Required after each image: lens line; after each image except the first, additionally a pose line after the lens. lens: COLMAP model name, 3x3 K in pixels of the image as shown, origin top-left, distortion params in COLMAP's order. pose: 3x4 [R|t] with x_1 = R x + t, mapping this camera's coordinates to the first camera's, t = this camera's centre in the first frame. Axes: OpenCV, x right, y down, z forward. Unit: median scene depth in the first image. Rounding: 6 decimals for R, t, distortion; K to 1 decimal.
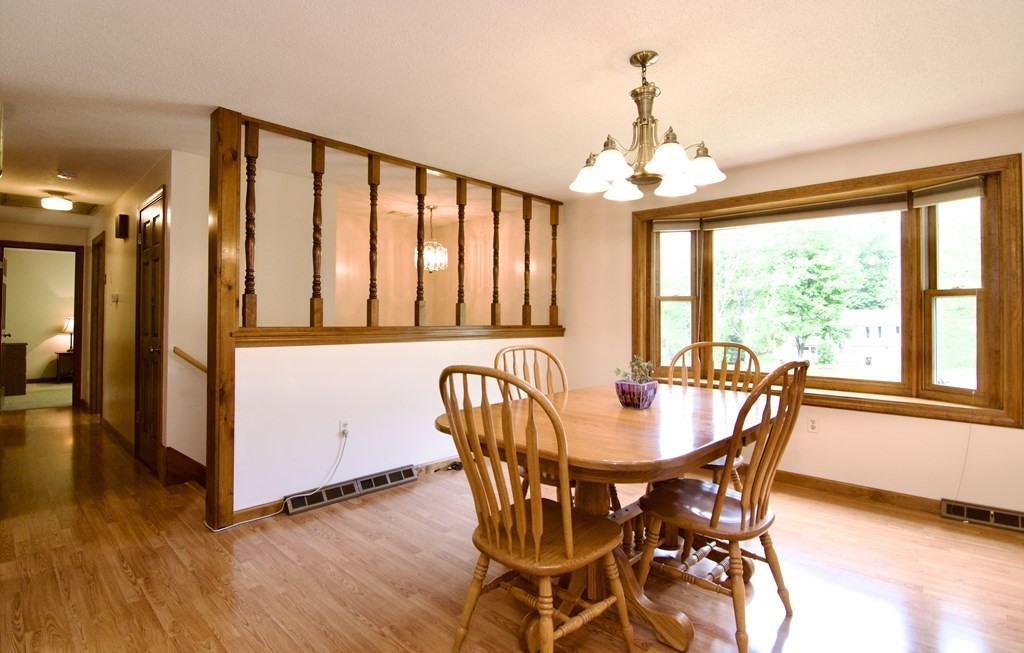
lens RADIAL K [[510.2, 0, 509.9], [0, 510.2, 311.4], [0, 0, 1]] dist [-0.020796, 0.000042]
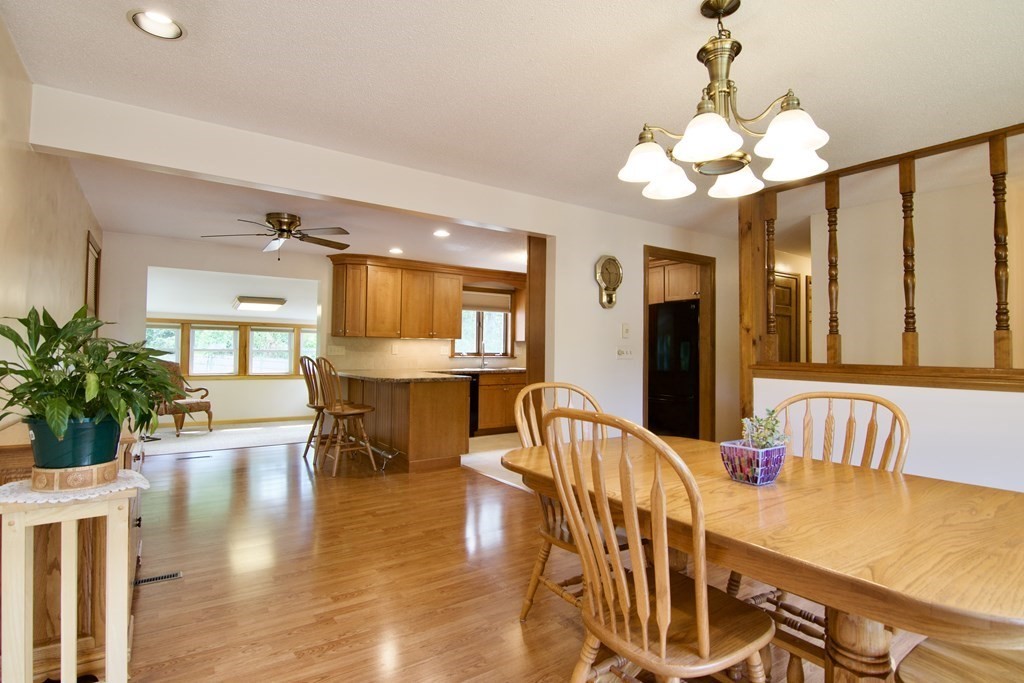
lens RADIAL K [[507.4, 0, 511.9], [0, 507.4, 339.1], [0, 0, 1]] dist [-0.022052, 0.000000]
pose [[-0.212412, -0.026070, -0.976832, 0.691719], [0.002701, 0.999625, -0.027266, 0.007093], [0.977177, -0.008430, -0.212262, 0.574927]]
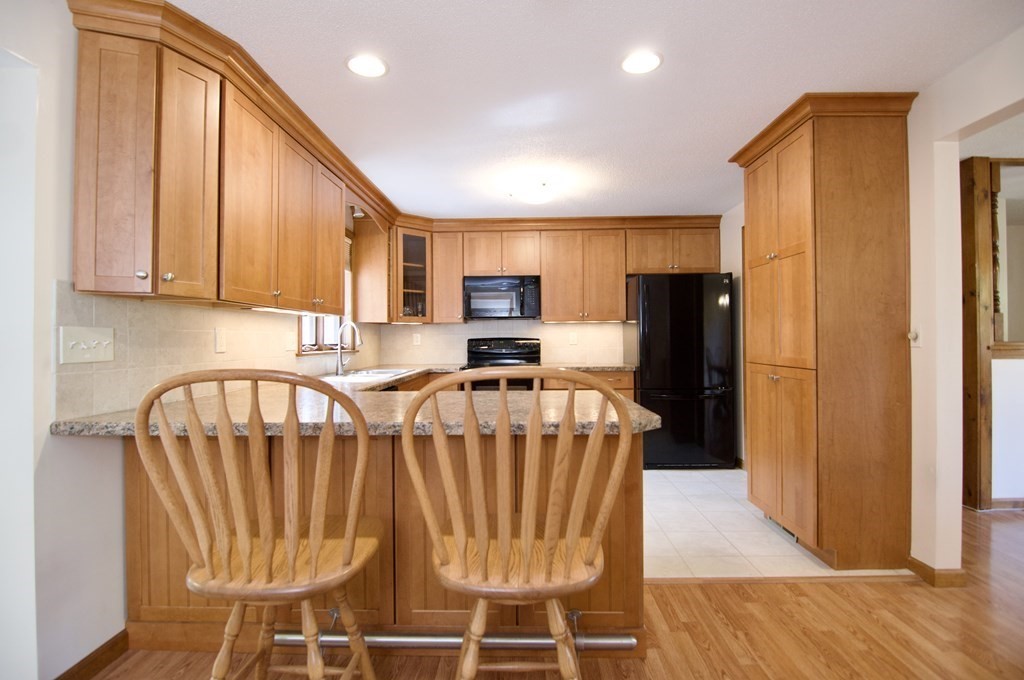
lens RADIAL K [[499.0, 0, 511.9], [0, 499.0, 338.0], [0, 0, 1]] dist [-0.021232, -0.000807]
pose [[0.663239, -0.011261, -0.748323, -0.364450], [0.020911, 0.999775, 0.003489, -0.003818], [0.748115, -0.017963, 0.663325, -0.487761]]
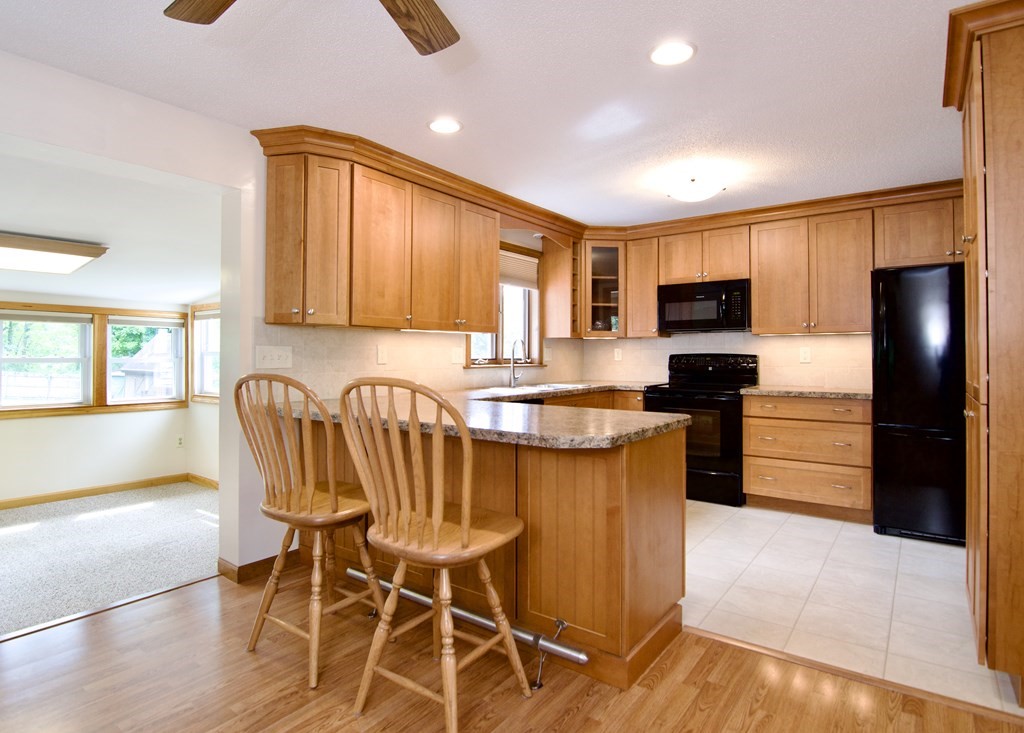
lens RADIAL K [[560.2, 0, 483.1], [0, 560.2, 351.7], [0, 0, 1]] dist [-0.018543, -0.002926]
pose [[0.087099, -0.008592, -0.996163, -0.105698], [0.014151, 0.999873, -0.007387, -0.001663], [0.996099, -0.013453, 0.087210, -0.221128]]
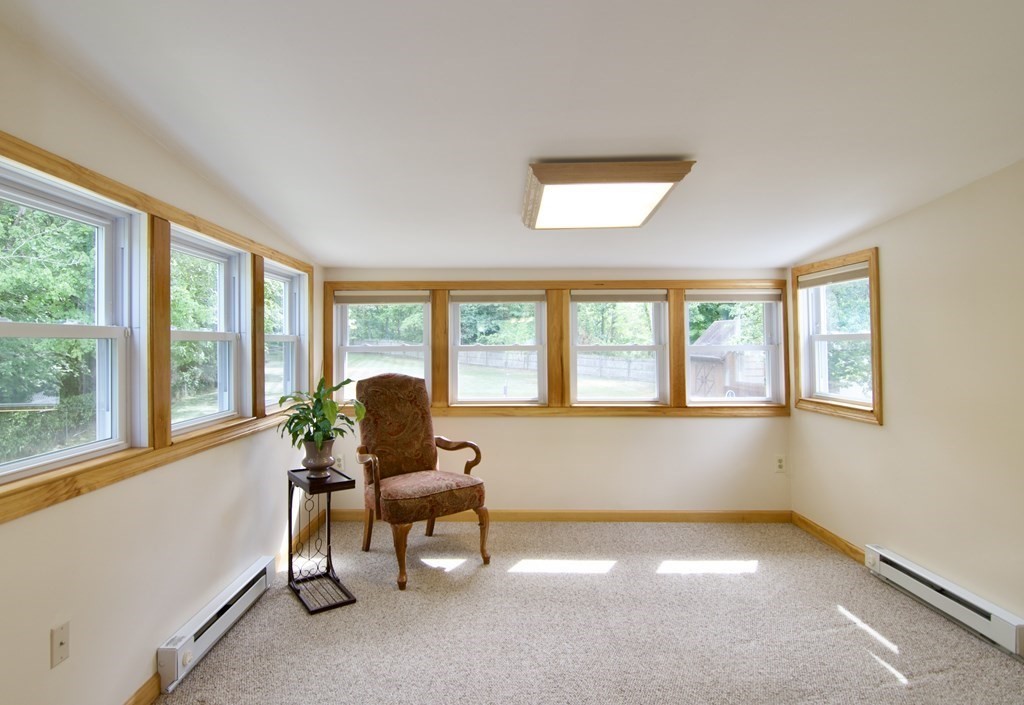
lens RADIAL K [[561.0, 0, 487.4], [0, 561.0, 334.6], [0, 0, 1]] dist [-0.000626, -0.000015]
pose [[-0.734401, -0.007131, -0.678678, -0.619709], [0.017374, 0.999420, -0.029301, -0.004768], [0.678493, -0.033310, -0.733851, -0.539967]]
